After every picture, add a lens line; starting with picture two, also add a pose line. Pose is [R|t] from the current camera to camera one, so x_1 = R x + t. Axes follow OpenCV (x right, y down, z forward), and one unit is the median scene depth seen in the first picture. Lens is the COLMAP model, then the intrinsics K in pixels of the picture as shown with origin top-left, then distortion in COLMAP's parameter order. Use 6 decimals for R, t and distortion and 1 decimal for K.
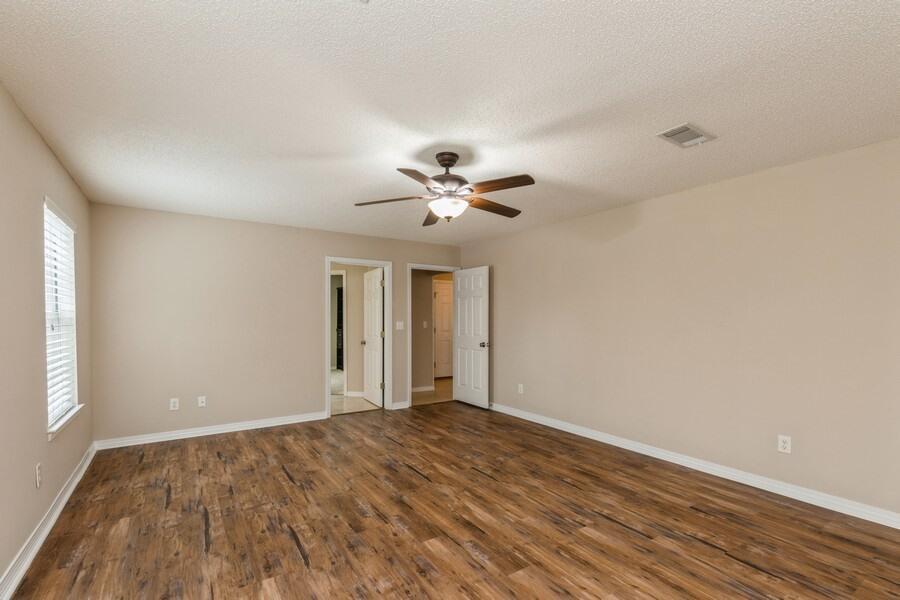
lens RADIAL K [[410.1, 0, 466.1], [0, 410.1, 320.9], [0, 0, 1]] dist [0.005975, 0.000814]
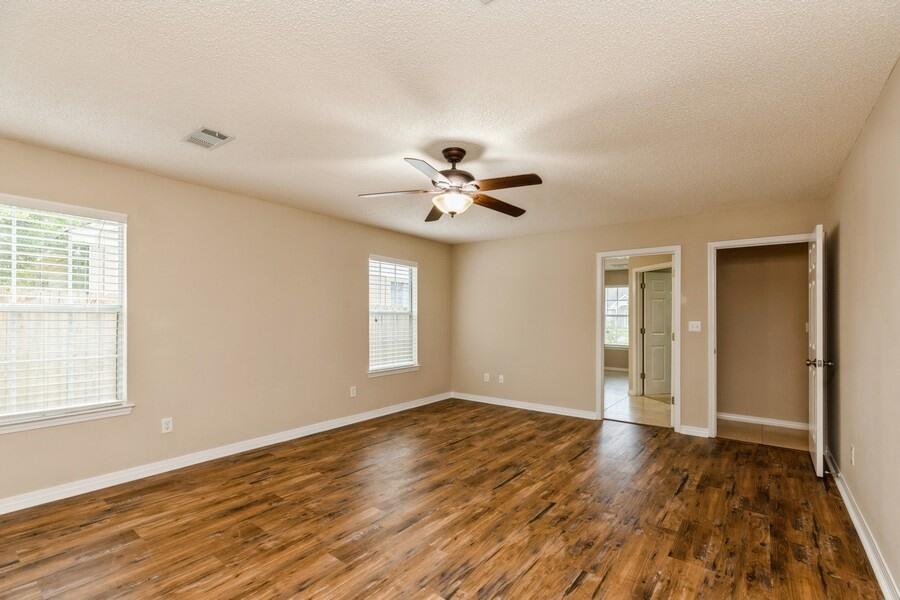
lens RADIAL K [[410.1, 0, 453.1], [0, 410.1, 309.1], [0, 0, 1]] dist [0.005975, 0.000814]
pose [[0.320344, -0.013923, -0.947199, 0.662278], [-0.010595, 0.999777, -0.018280, -0.002900], [0.947242, 0.015892, 0.320125, 0.510697]]
